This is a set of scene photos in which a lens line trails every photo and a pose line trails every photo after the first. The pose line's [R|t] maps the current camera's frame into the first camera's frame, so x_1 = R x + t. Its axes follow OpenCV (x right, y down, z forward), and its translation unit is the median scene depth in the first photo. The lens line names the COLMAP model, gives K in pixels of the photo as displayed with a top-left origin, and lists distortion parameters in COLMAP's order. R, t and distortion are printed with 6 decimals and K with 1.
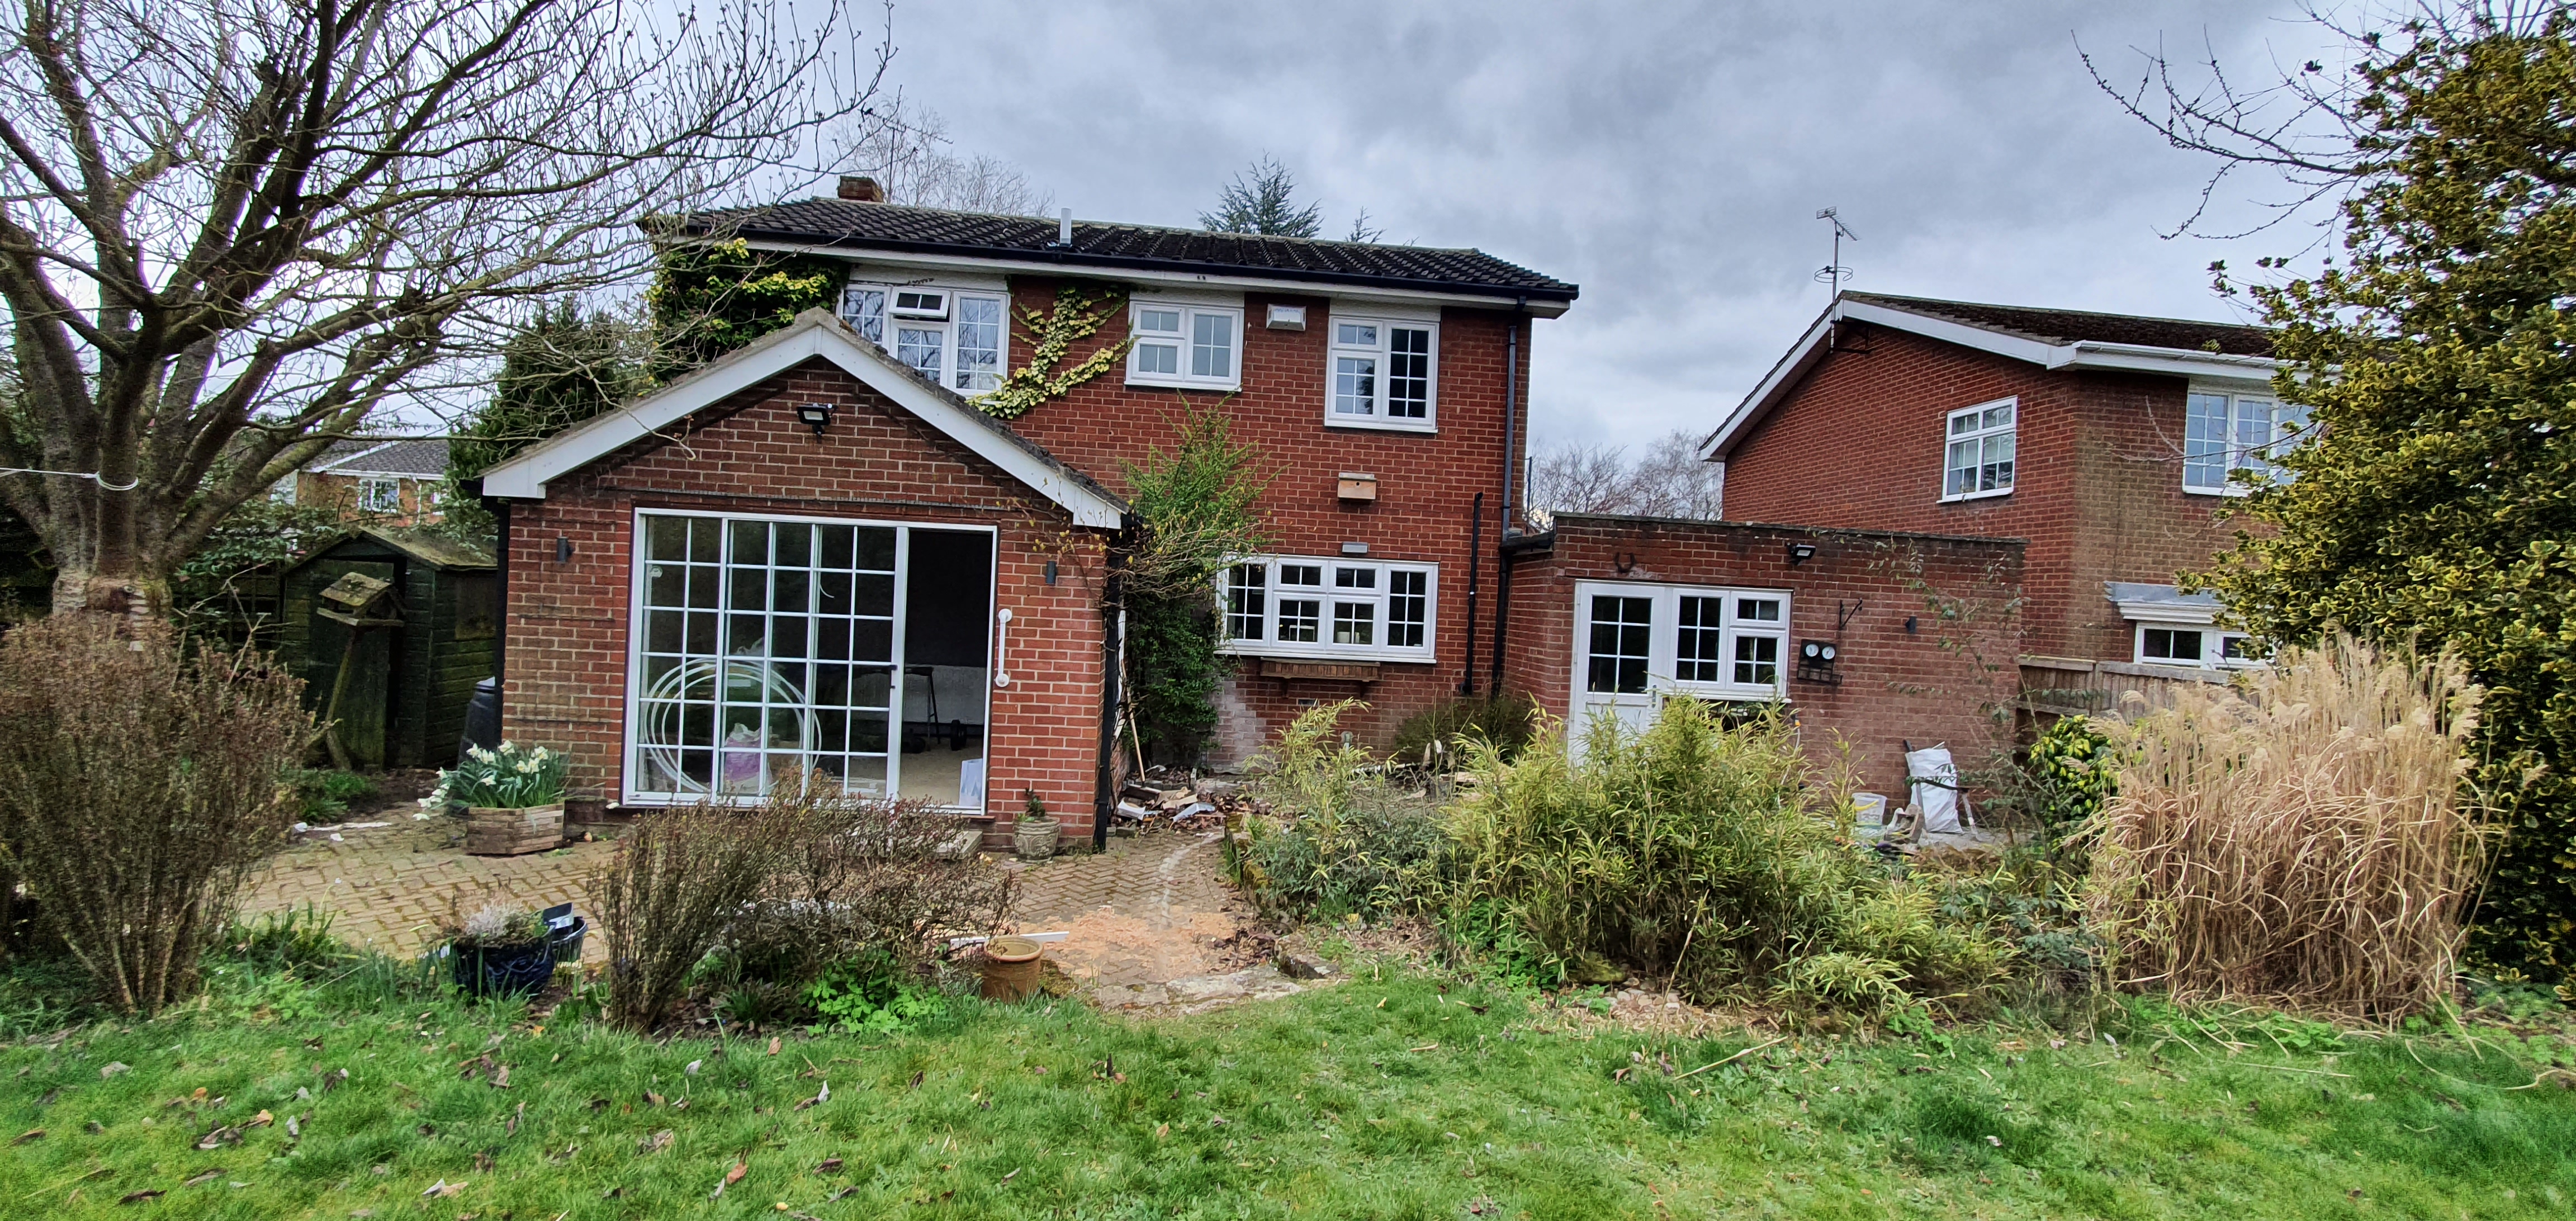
lens RADIAL K [[1029.1, 0, 1279.8], [0, 1029.1, 601.6], [0, 0, 1]] dist [-0.002401, -0.000519]
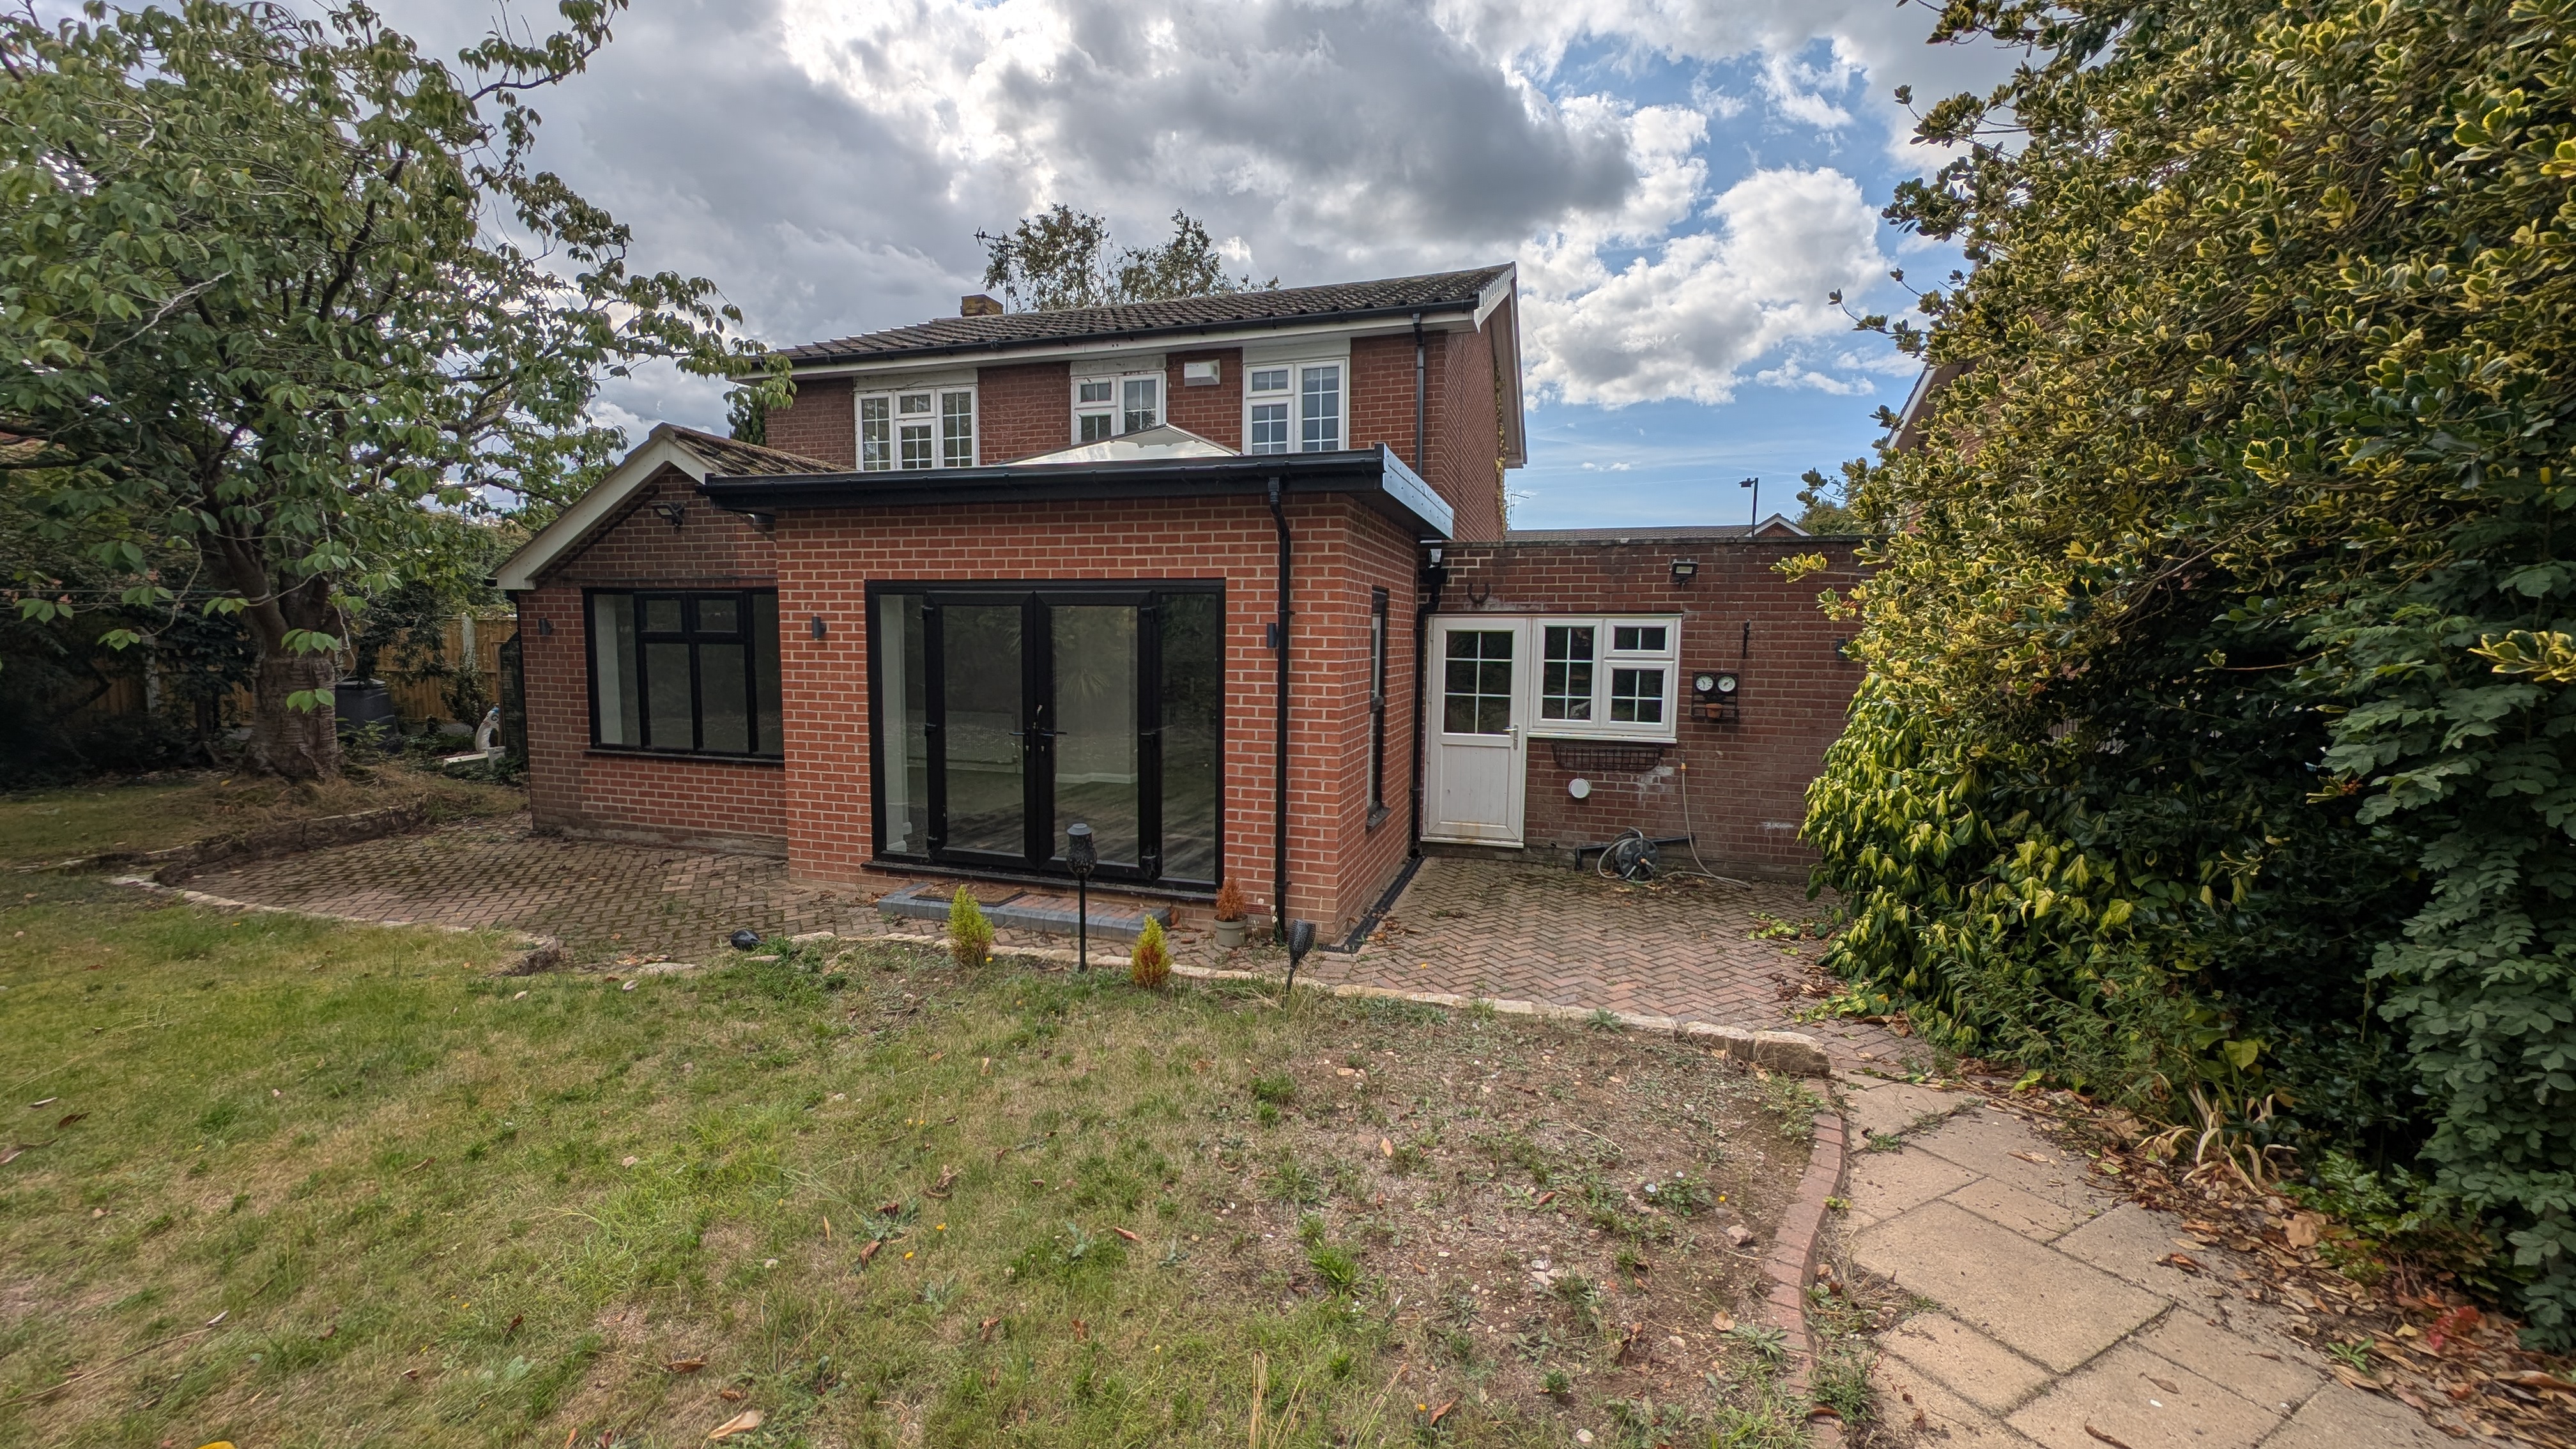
lens RADIAL K [[976.7, 0, 1292.3], [0, 976.7, 736.9], [0, 0, 1]] dist [0.000676, 0.000217]
pose [[0.929973, -0.001467, -0.367624, 0.496185], [0.030087, 0.996941, 0.072132, 0.022715], [0.366393, -0.078141, 0.927173, 0.103041]]
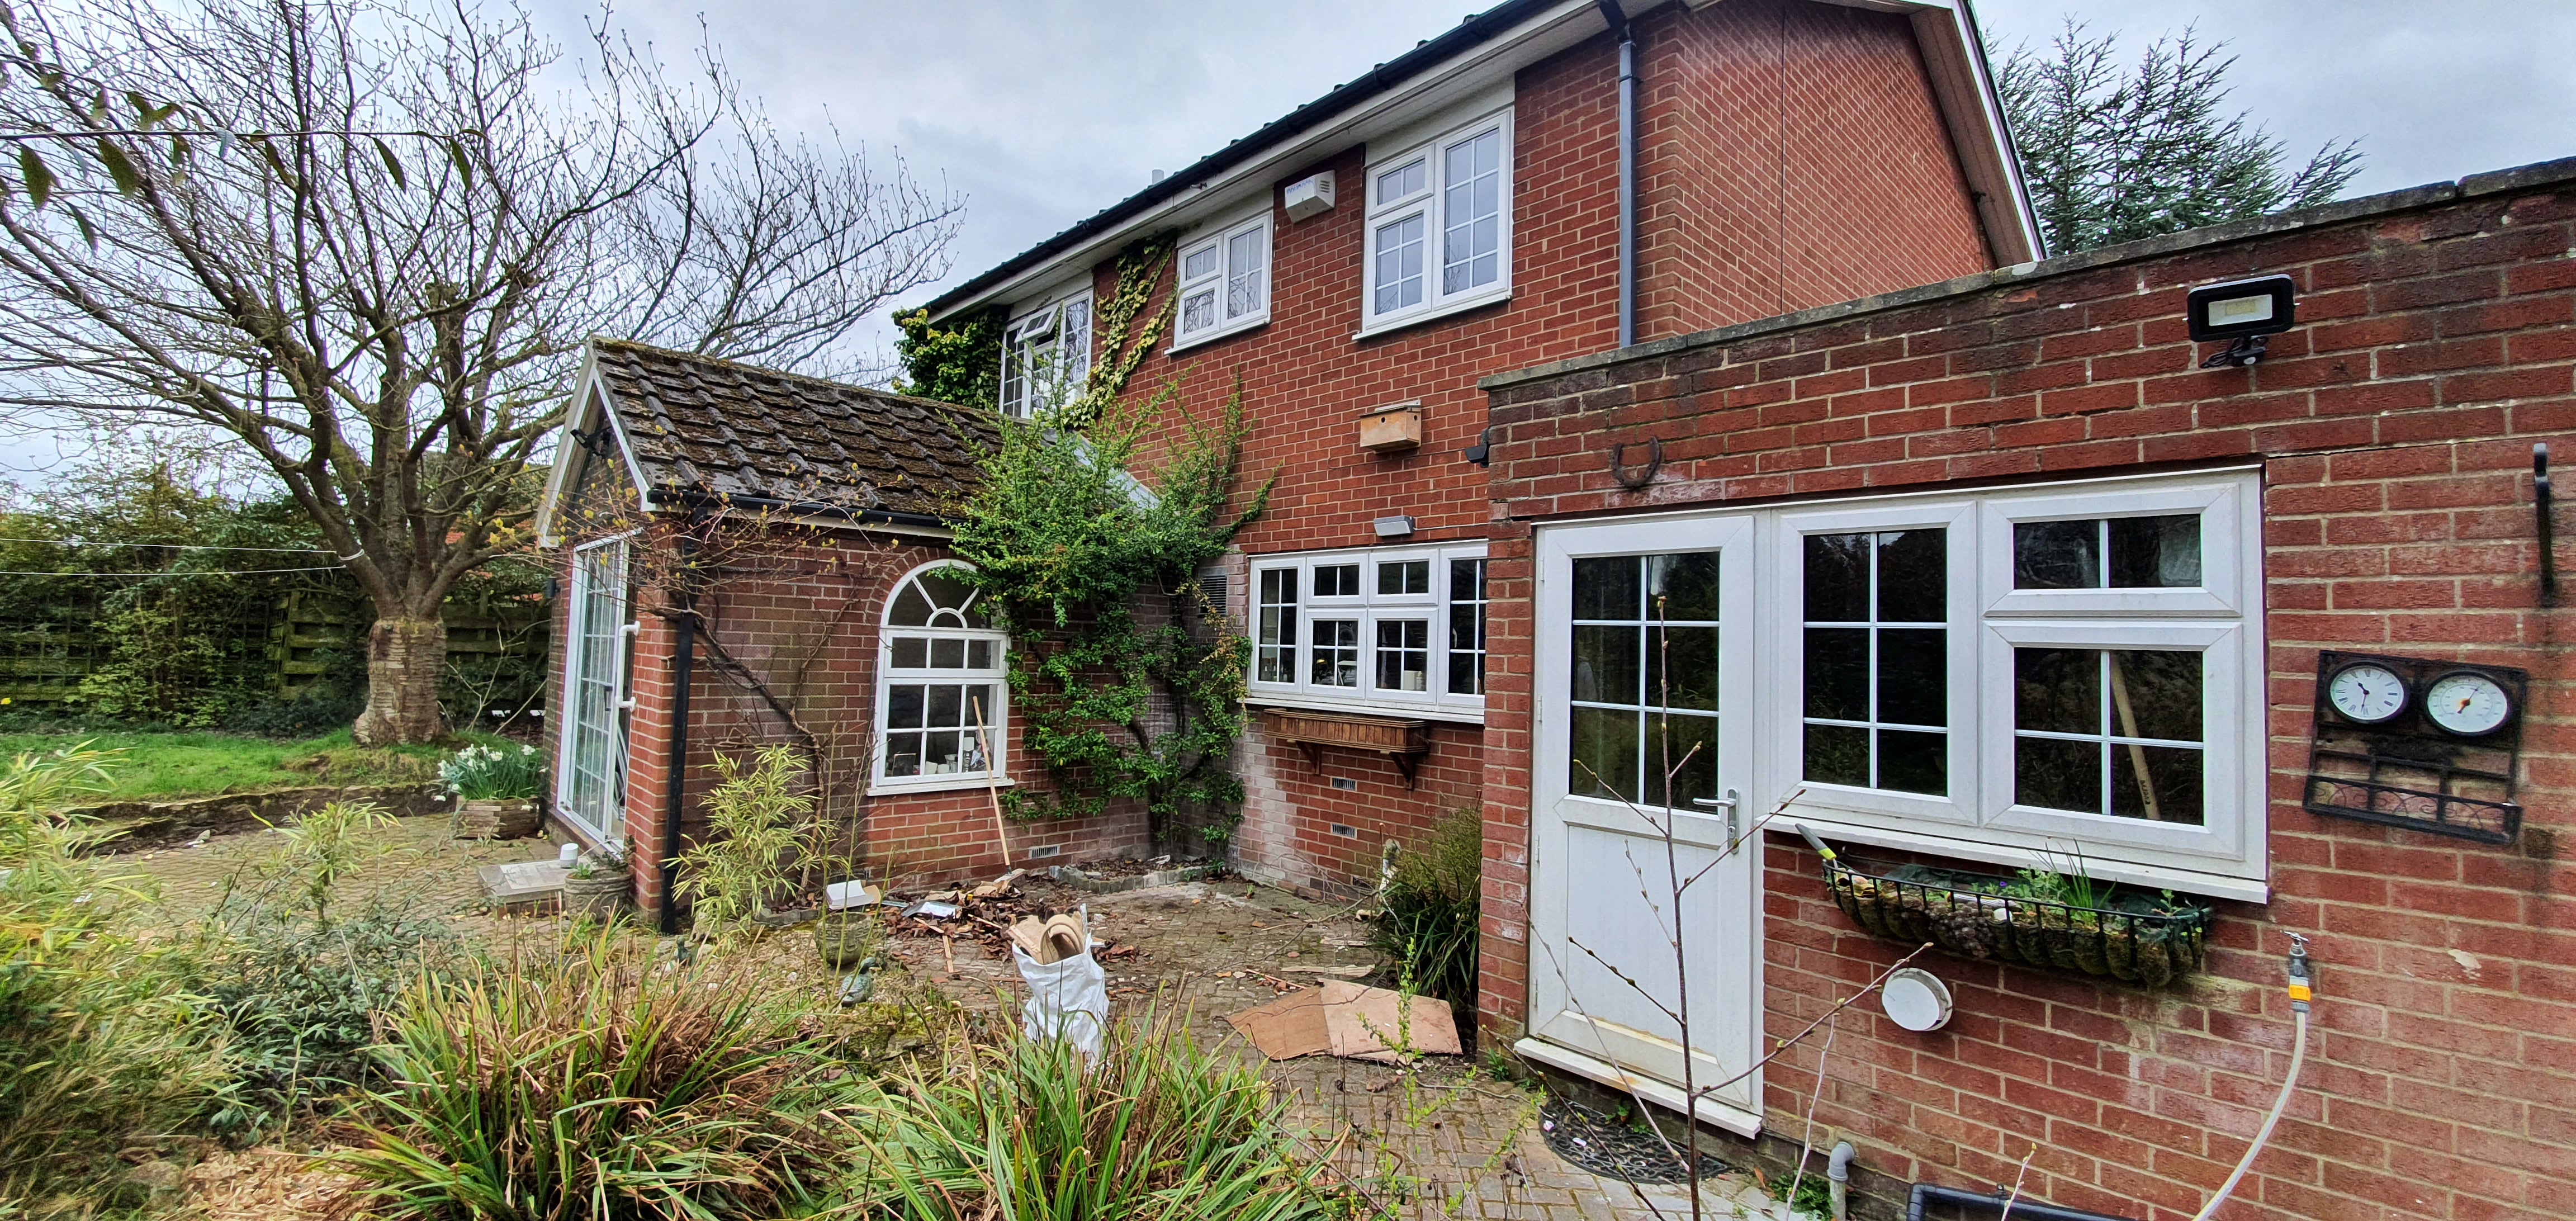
lens RADIAL K [[1029.1, 0, 1289.3], [0, 1029.1, 589.8], [0, 0, 1]] dist [-0.002401, -0.000519]
pose [[0.628959, -0.073429, -0.773963, 0.543451], [-0.003114, 0.995284, -0.096958, 0.046415], [0.777432, 0.063393, 0.625764, 0.646362]]
